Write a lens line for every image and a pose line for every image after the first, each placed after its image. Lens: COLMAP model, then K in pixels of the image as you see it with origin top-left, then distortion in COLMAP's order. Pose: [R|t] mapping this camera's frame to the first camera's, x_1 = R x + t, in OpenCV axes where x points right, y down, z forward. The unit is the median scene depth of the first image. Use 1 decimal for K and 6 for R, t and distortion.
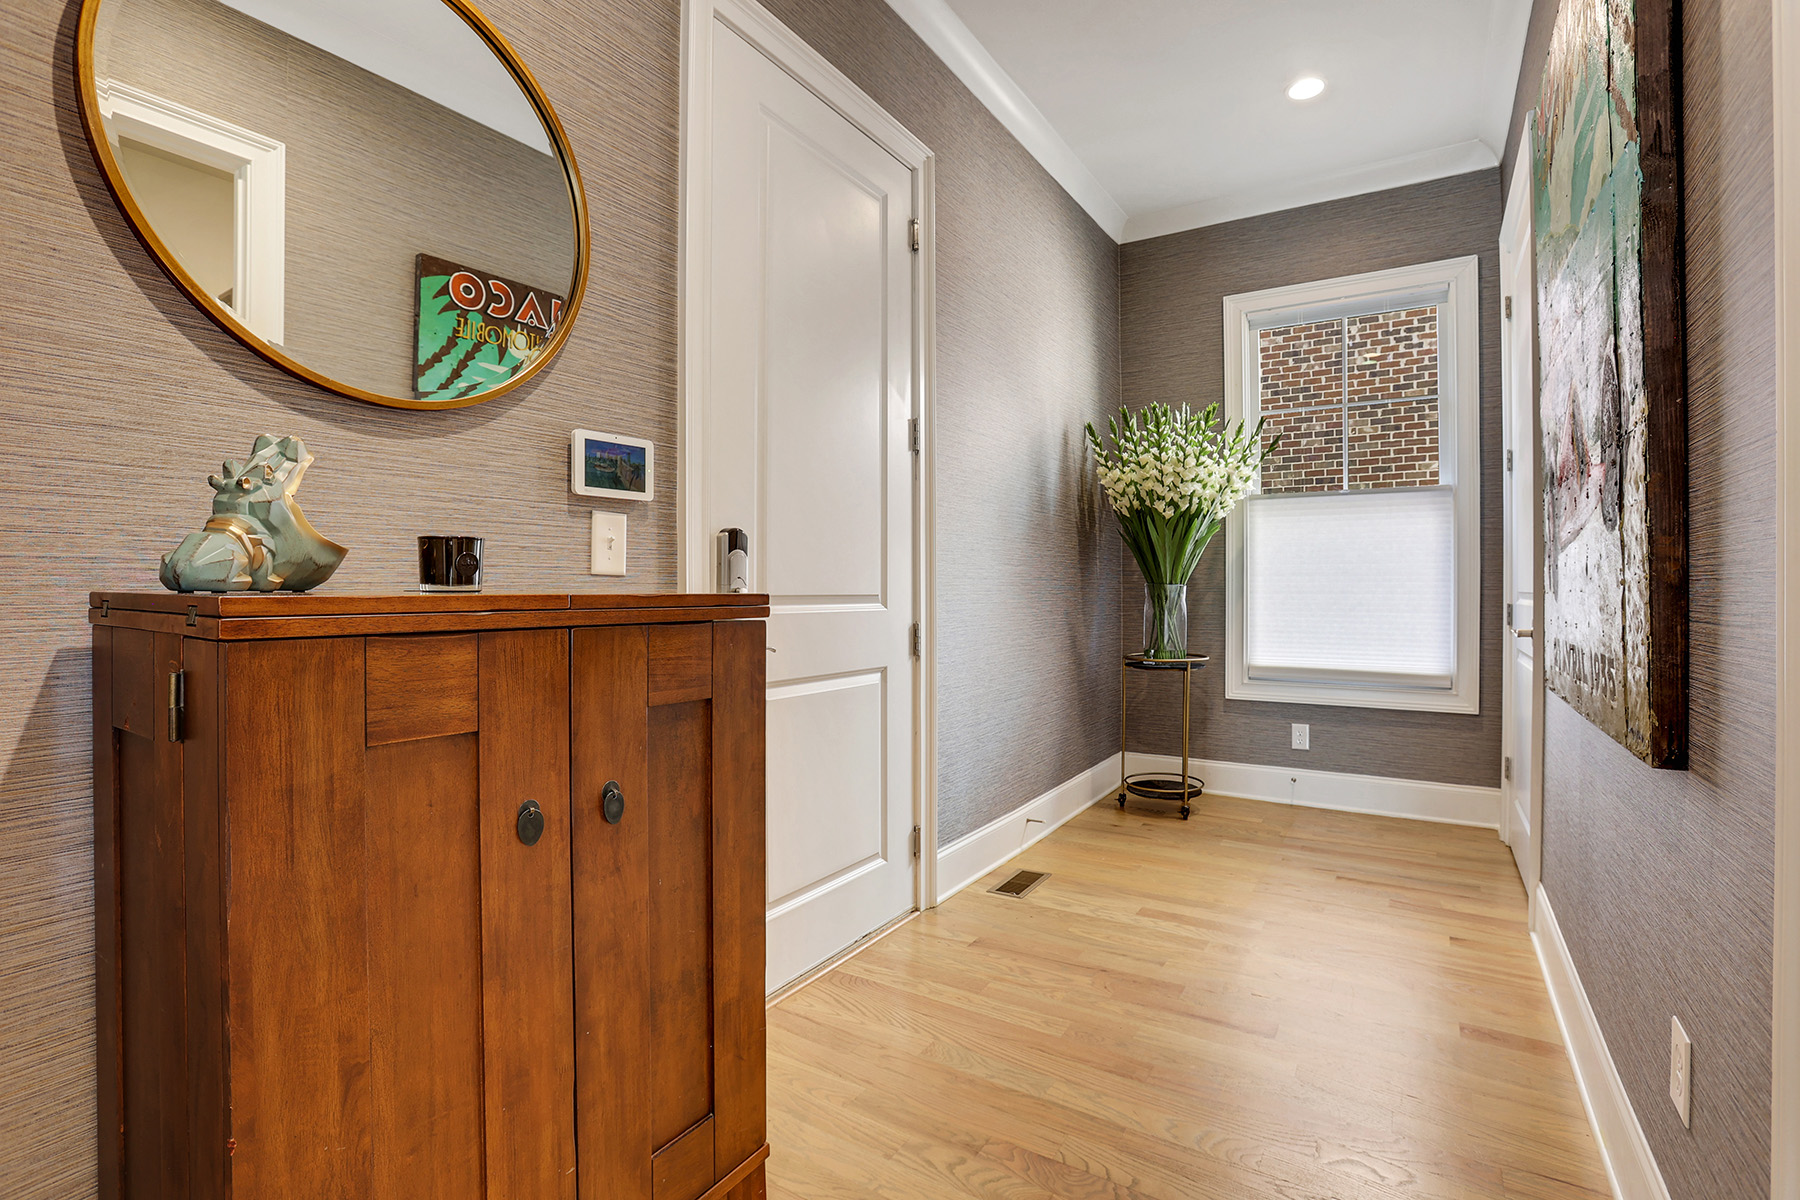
lens RADIAL K [[821.8, 0, 905.3], [0, 821.8, 589.4], [0, 0, 1]] dist [-0.035927, 0.010680]
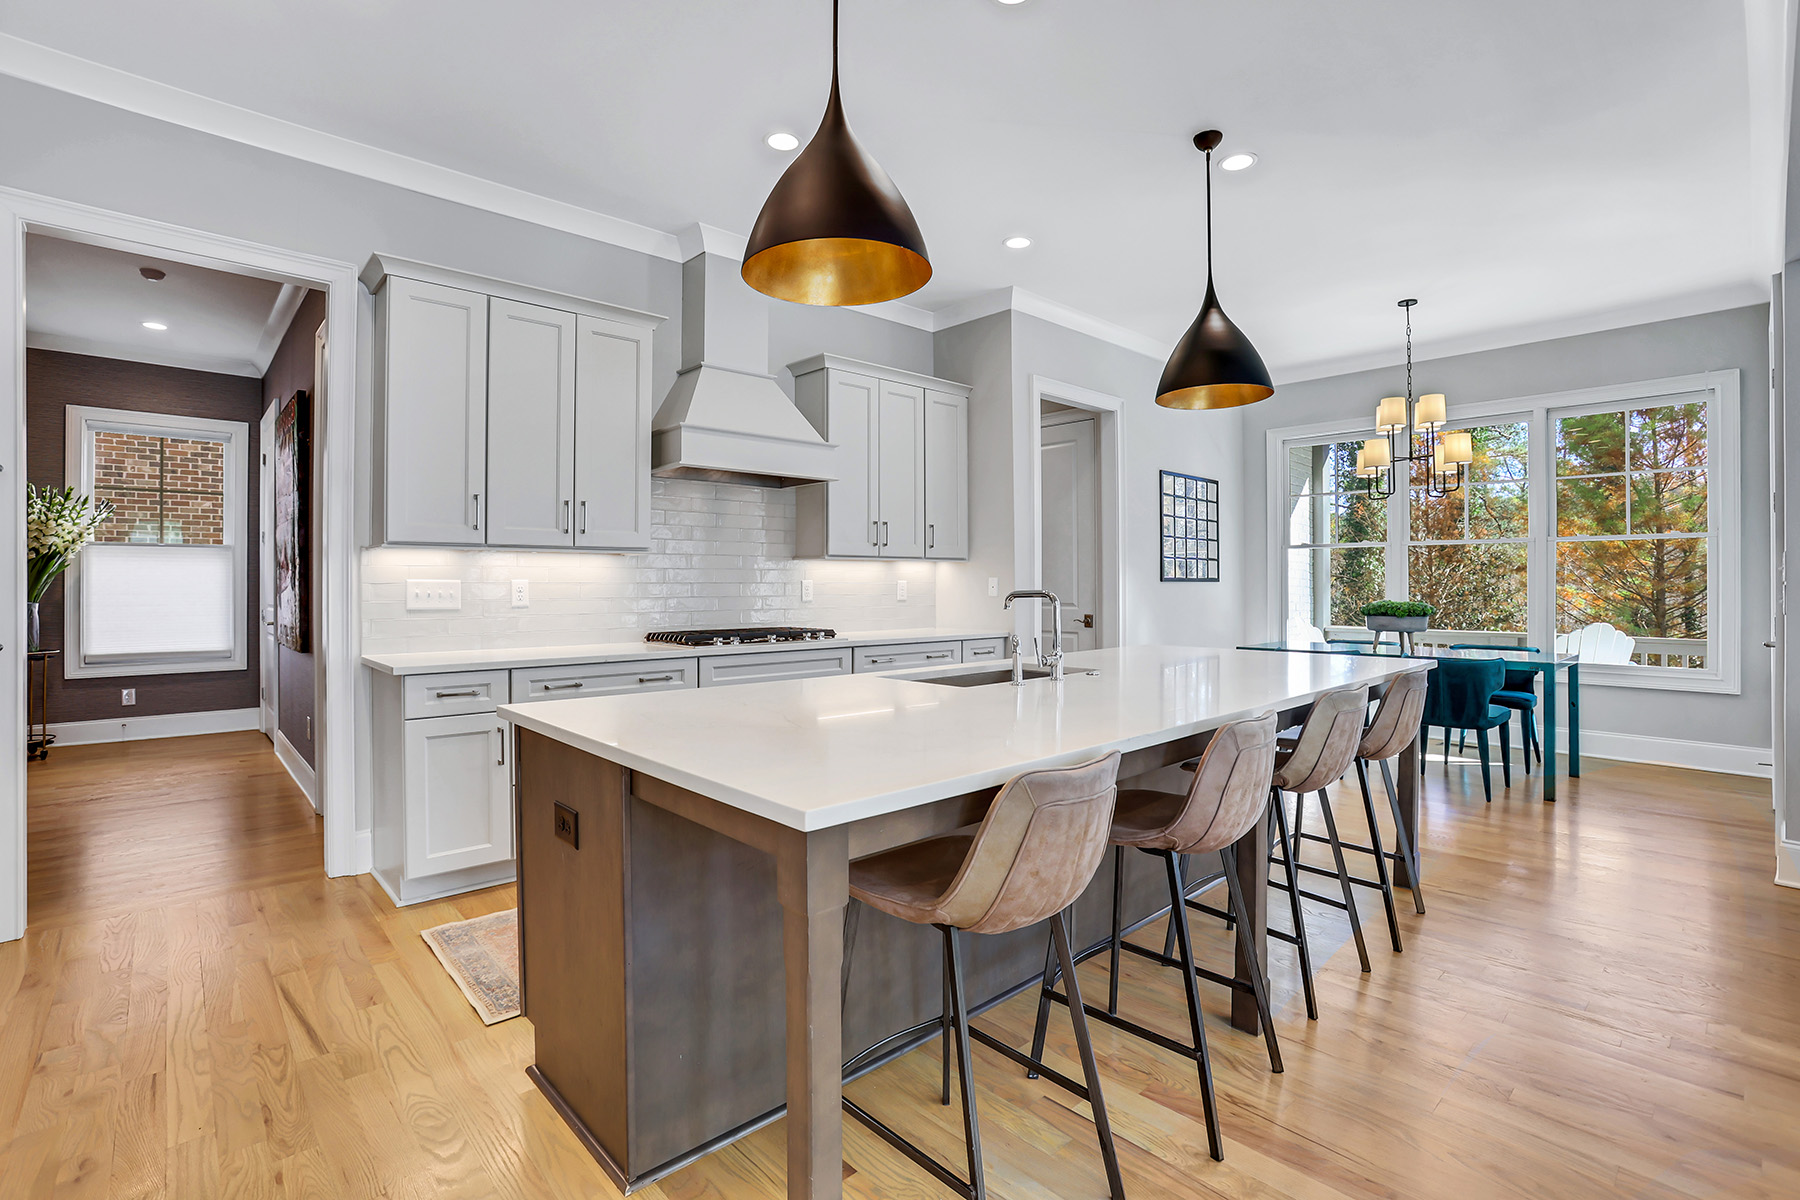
lens RADIAL K [[821.8, 0, 911.3], [0, 821.8, 582.6], [0, 0, 1]] dist [-0.035927, 0.010680]
pose [[0.249478, 0.005476, 0.968365, -0.696253], [0.003665, 0.999972, -0.006599, -0.027887], [-0.968374, 0.005195, 0.249451, -0.932546]]
